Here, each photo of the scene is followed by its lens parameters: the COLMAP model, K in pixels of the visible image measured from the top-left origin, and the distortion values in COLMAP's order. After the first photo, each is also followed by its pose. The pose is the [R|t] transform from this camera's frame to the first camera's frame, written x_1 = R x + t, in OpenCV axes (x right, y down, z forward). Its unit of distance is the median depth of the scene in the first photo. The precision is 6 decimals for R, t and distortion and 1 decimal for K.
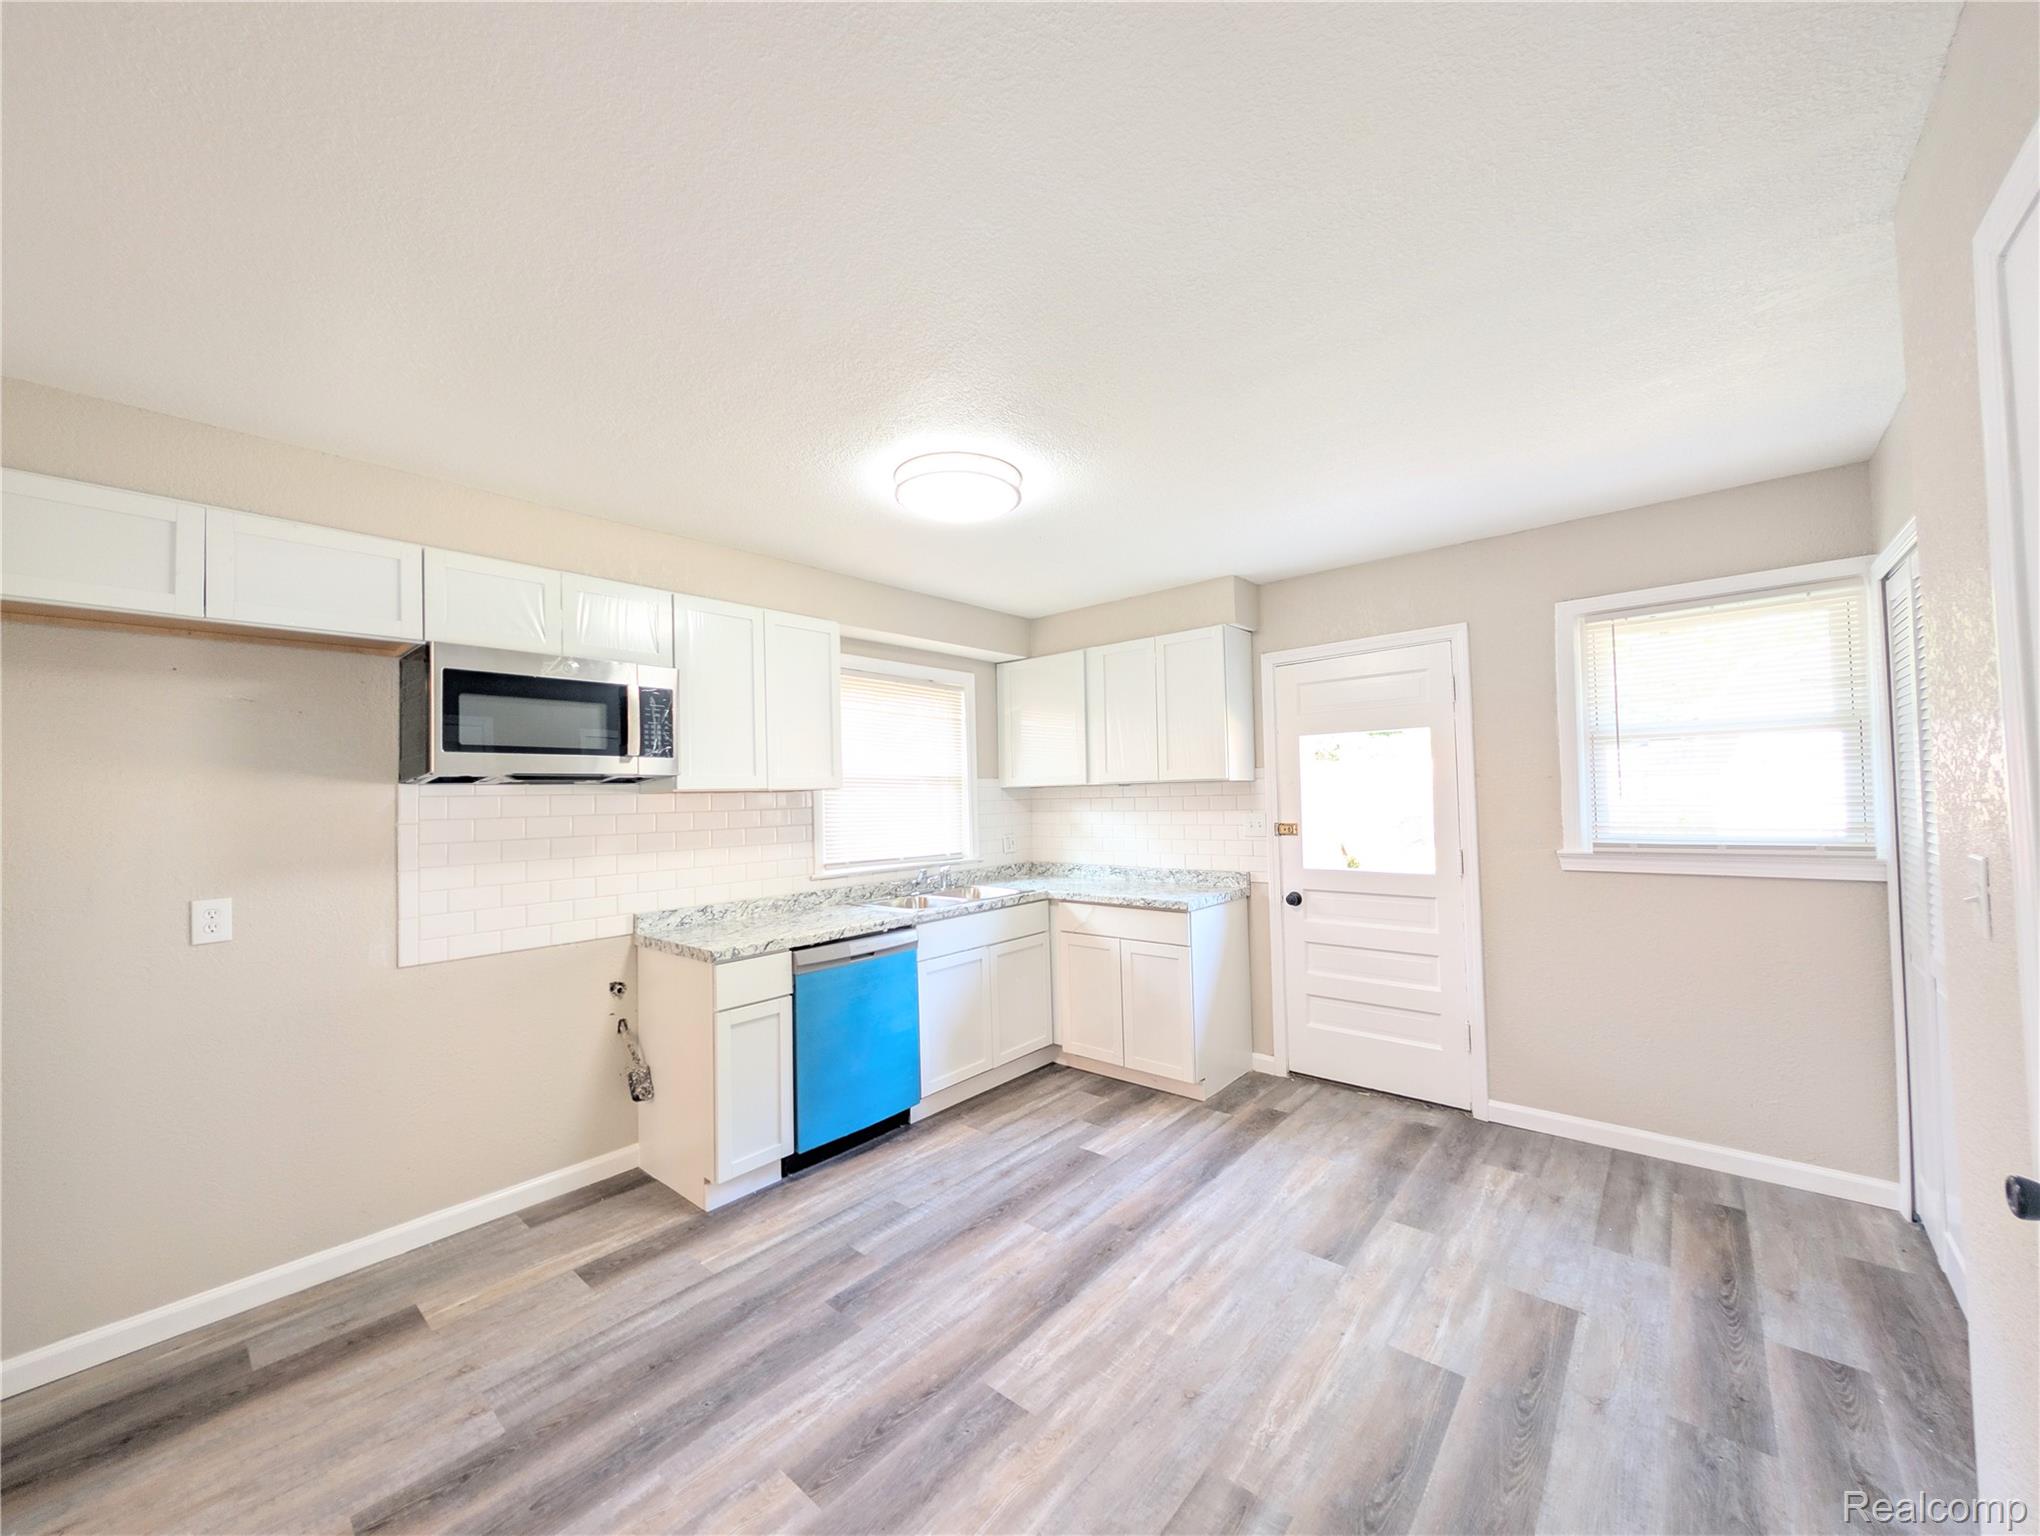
lens RADIAL K [[778.0, 0, 1020.0], [0, 778.0, 775.0], [0, 0, 1]] dist [-0.000729, -0.000198]
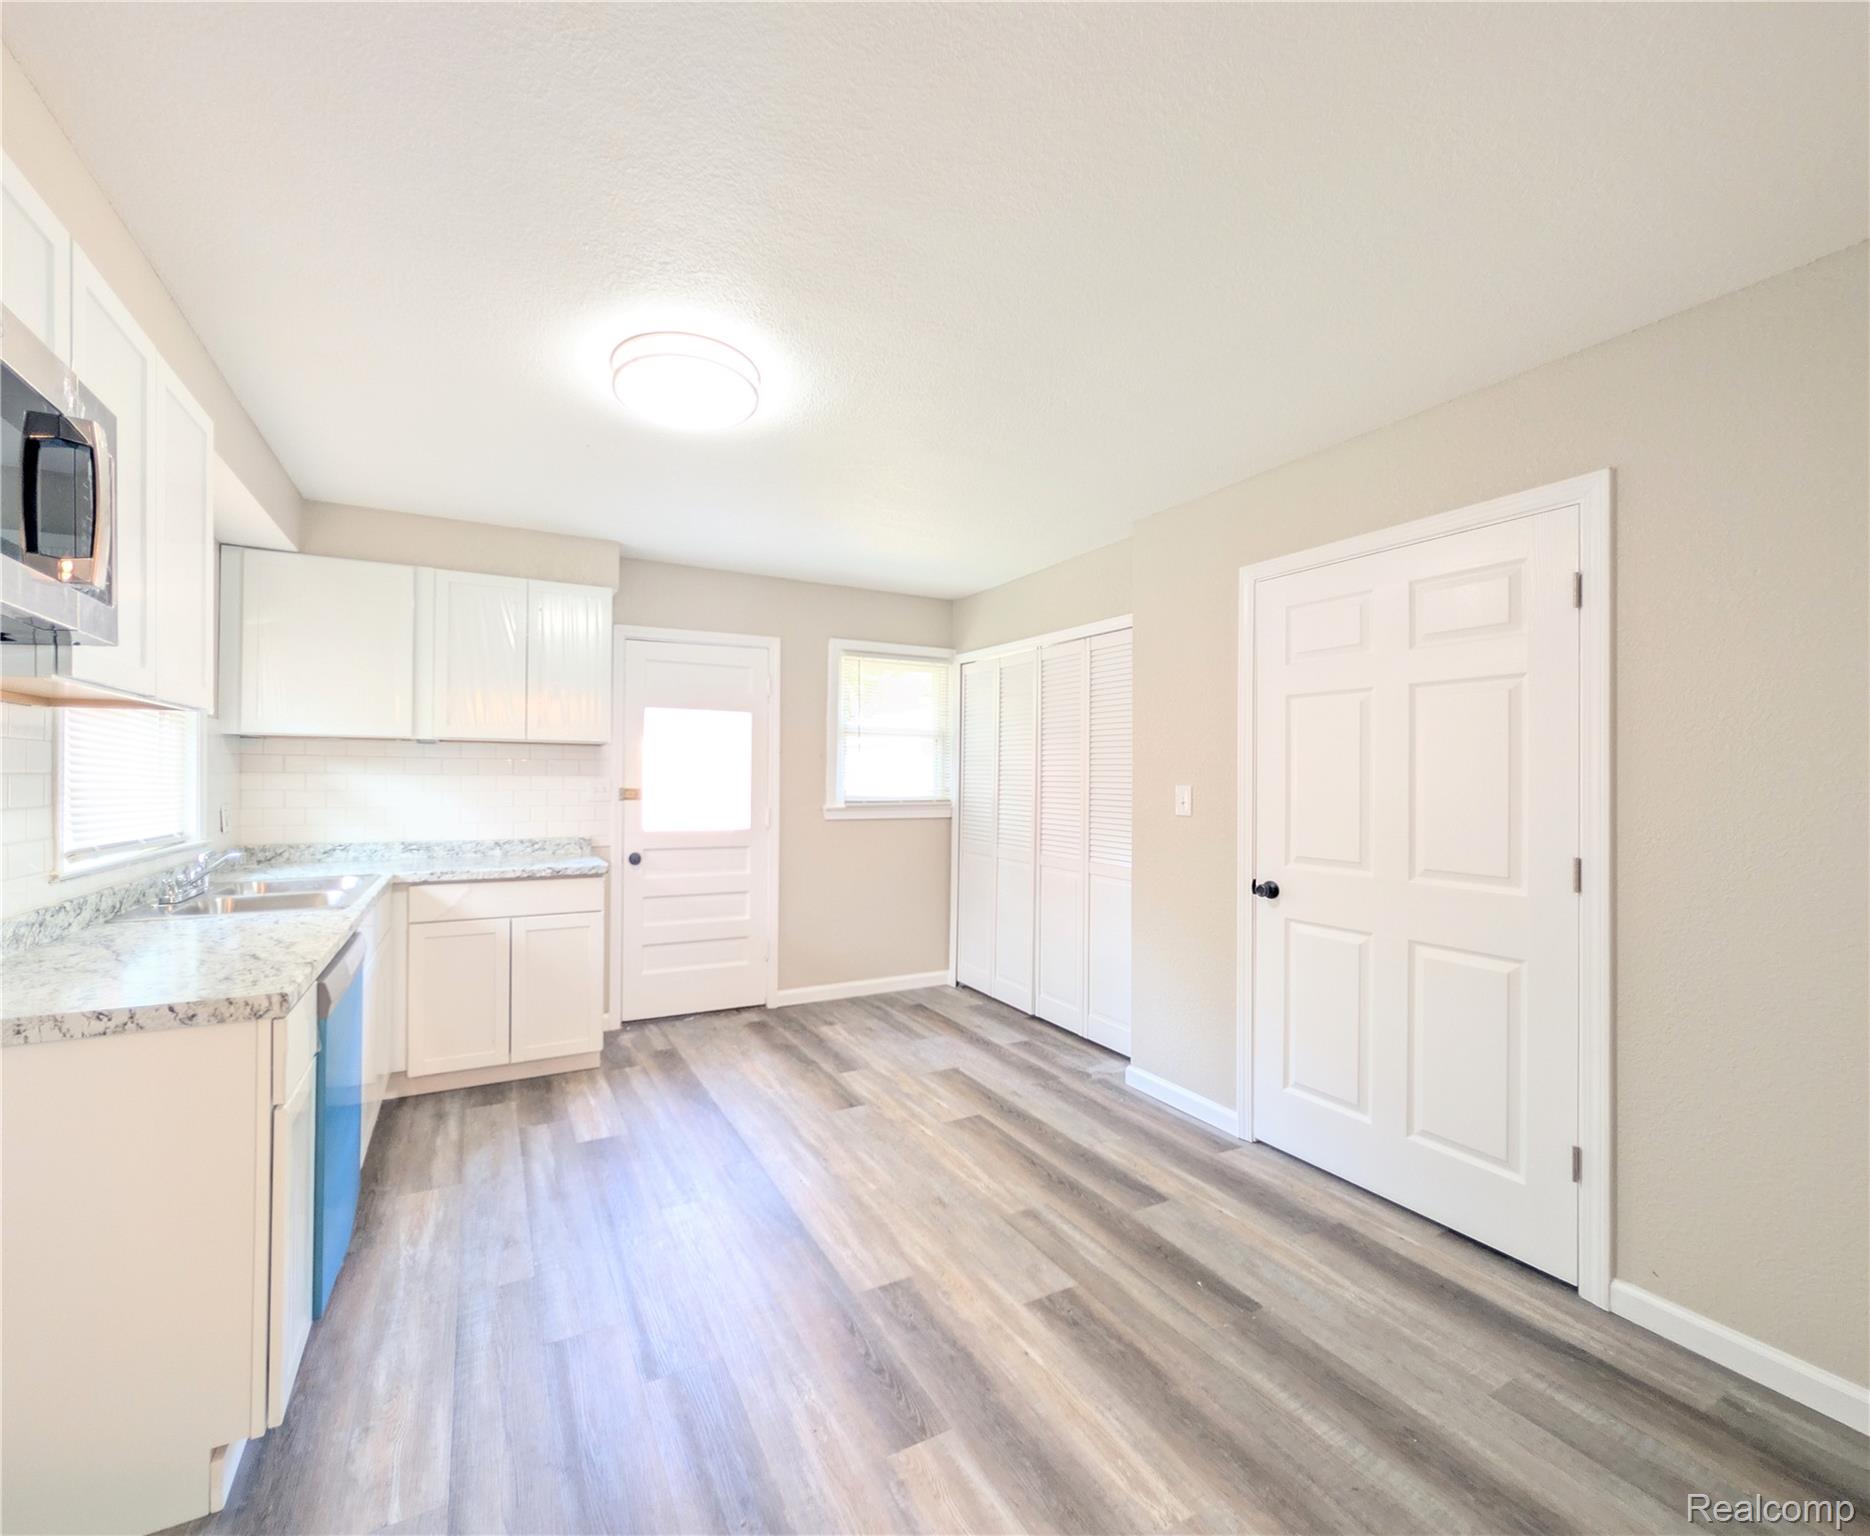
lens RADIAL K [[716.8, 0, 935.1], [0, 716.8, 773.5], [0, 0, 1]] dist [-0.001258, -0.000299]
pose [[0.387764, 0.029351, 0.921291, -0.498125], [-0.042900, 0.998984, -0.013770, 0.046513], [-0.920760, -0.034184, 0.388630, 0.298278]]
